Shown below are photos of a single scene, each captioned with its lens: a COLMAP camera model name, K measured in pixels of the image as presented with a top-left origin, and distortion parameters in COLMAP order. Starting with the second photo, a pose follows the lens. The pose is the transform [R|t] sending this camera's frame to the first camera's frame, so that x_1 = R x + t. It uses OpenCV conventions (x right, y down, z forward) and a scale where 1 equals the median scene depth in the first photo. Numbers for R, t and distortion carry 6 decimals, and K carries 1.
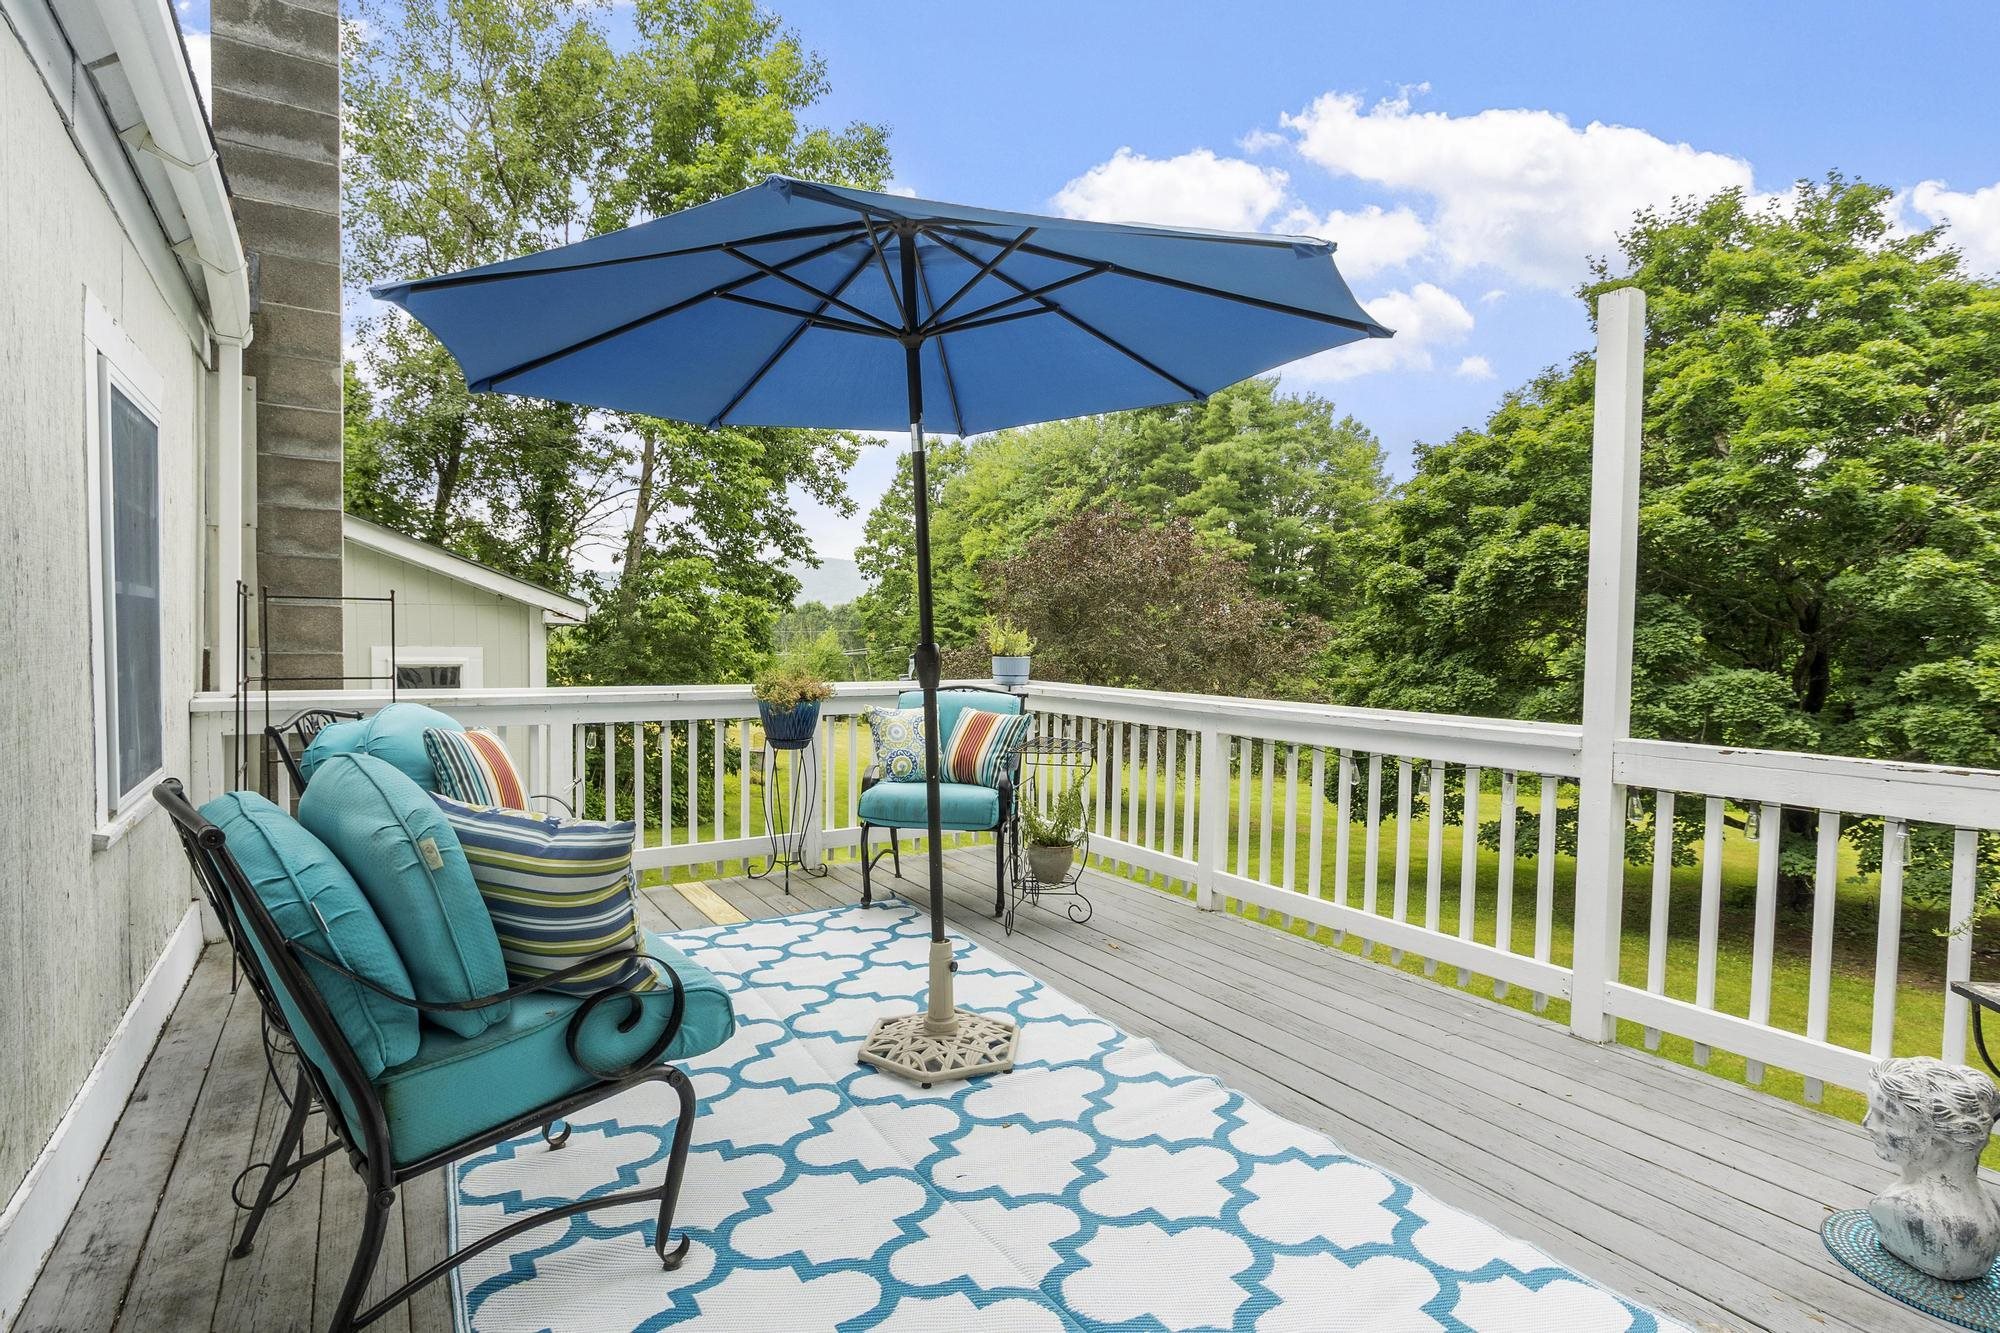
lens RADIAL K [[1011.7, 0, 1000.0], [0, 1011.7, 666.5], [0, 0, 1]] dist [-0.000524, -0.000125]
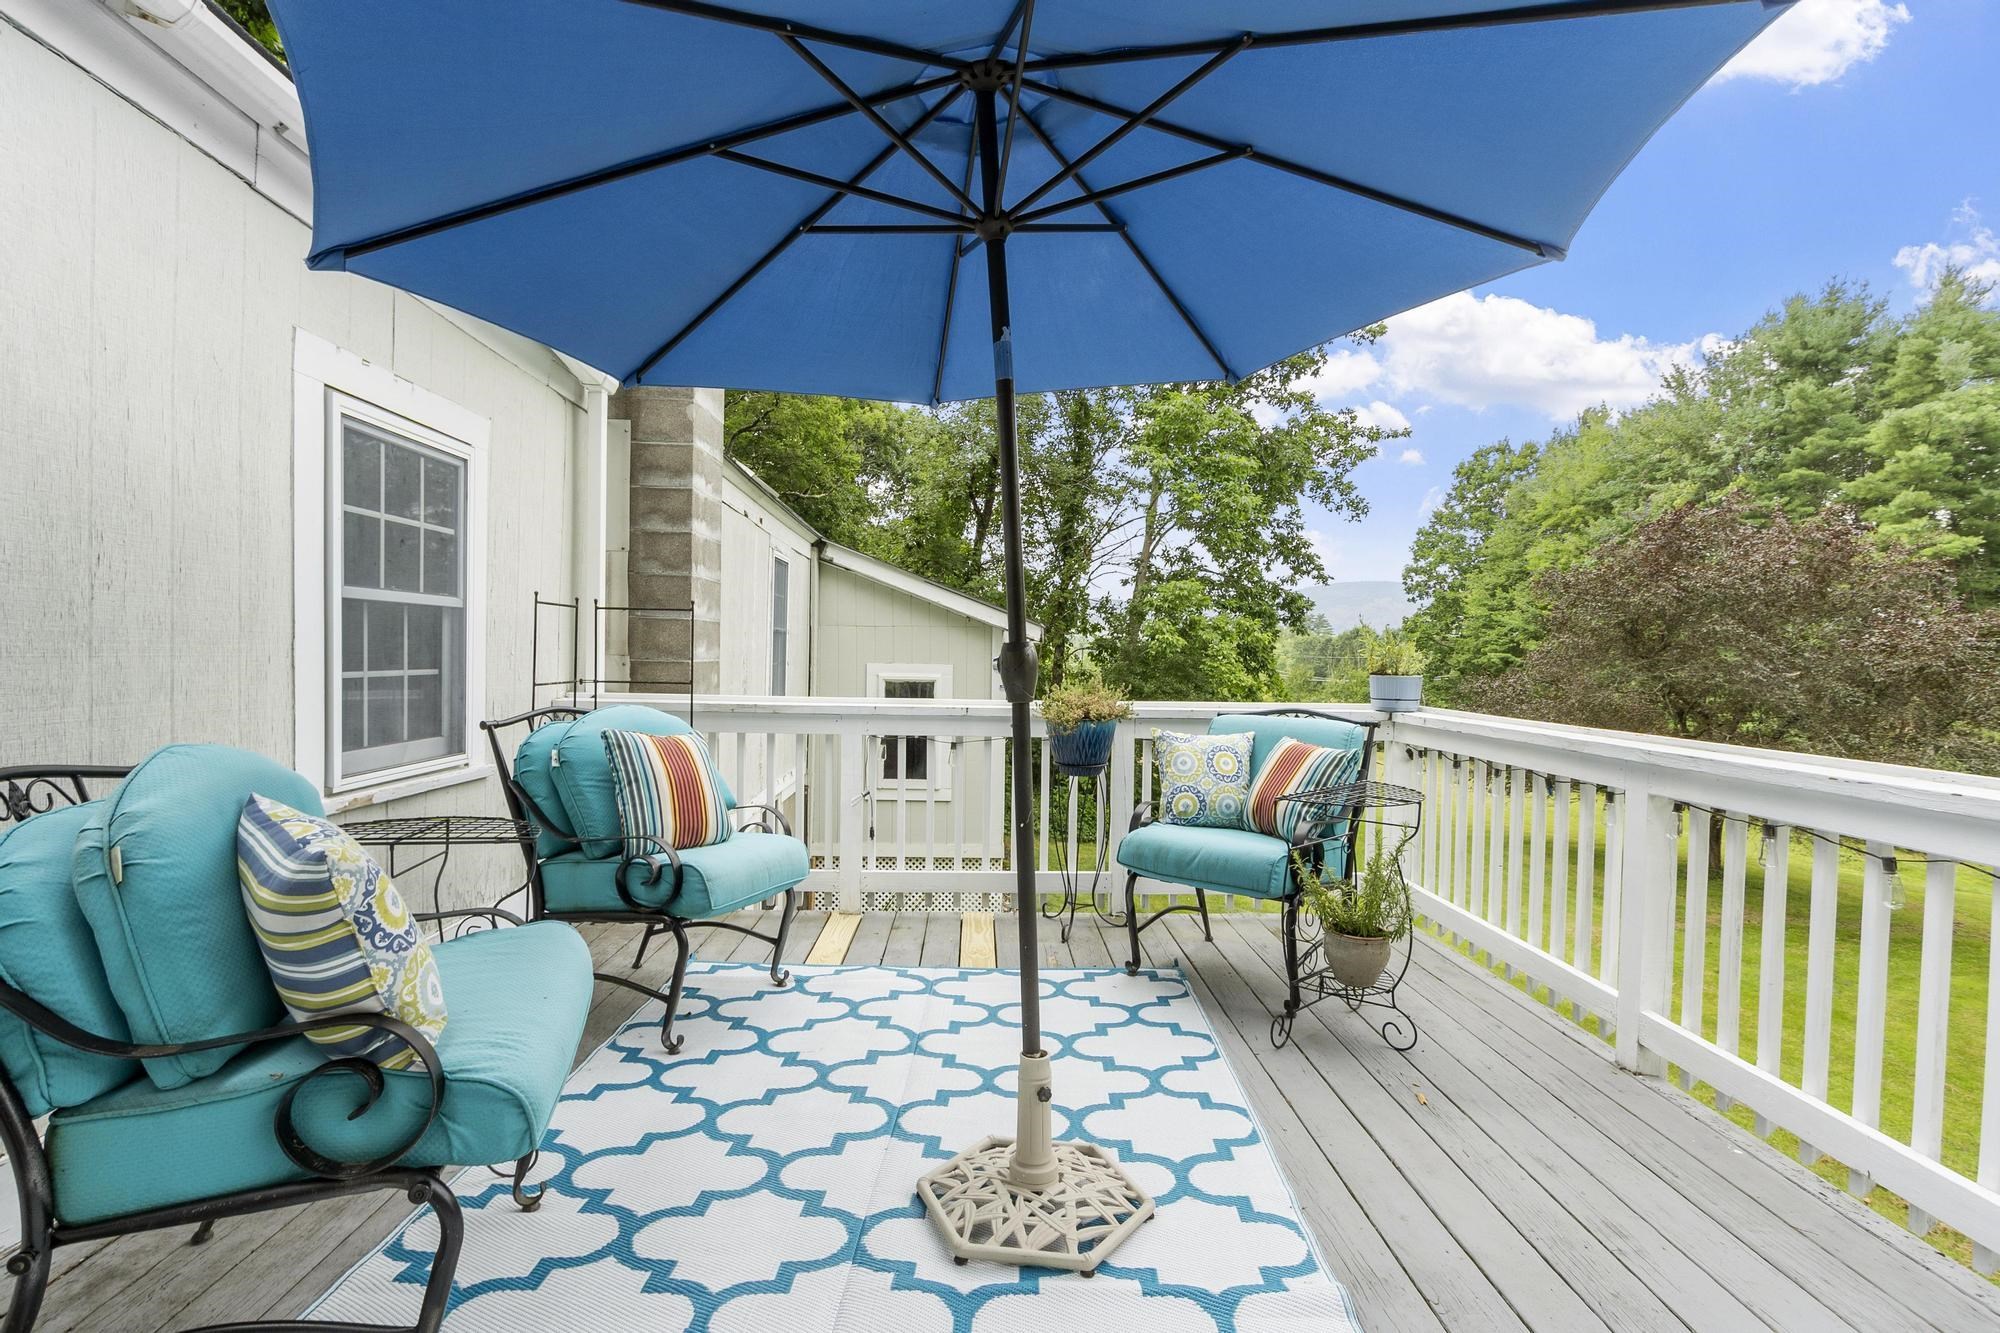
lens RADIAL K [[979.7, 0, 1000.0], [0, 979.7, 666.5], [0, 0, 1]] dist [-0.001285, -0.000419]
pose [[0.849087, 0.007661, -0.528197, 0.150040], [-0.021203, 0.999583, -0.019586, 0.004891], [0.527827, 0.027829, 0.848896, 0.201803]]
